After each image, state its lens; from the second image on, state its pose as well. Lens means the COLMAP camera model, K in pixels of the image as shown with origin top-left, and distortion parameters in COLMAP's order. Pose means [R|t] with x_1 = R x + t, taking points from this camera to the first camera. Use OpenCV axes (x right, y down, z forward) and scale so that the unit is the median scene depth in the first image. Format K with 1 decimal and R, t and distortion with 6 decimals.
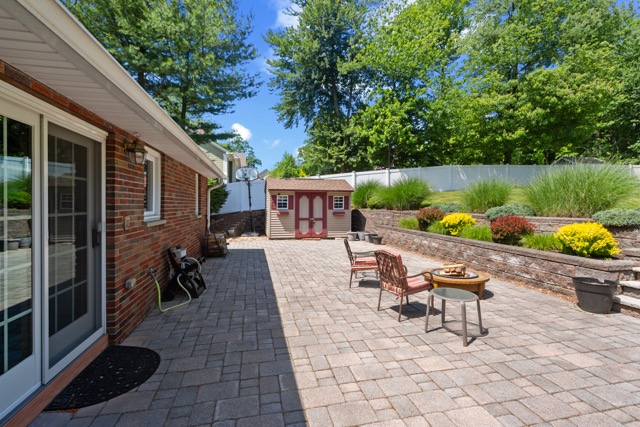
lens RADIAL K [[295.7, 0, 320.3], [0, 295.7, 210.2], [0, 0, 1]] dist [0.001180, 0.001287]
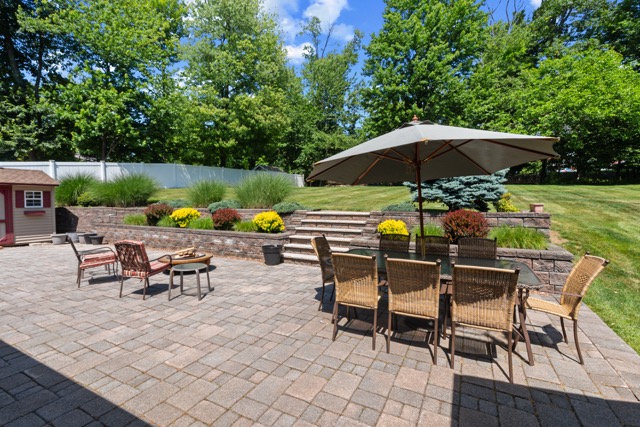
lens RADIAL K [[284.9, 0, 321.5], [0, 284.9, 202.3], [0, 0, 1]] dist [0.003284, 0.000704]
pose [[0.625385, -0.010161, 0.780250, -0.055526], [0.021797, 0.999753, -0.004451, 0.003510], [-0.780012, 0.019791, 0.625451, -0.084991]]
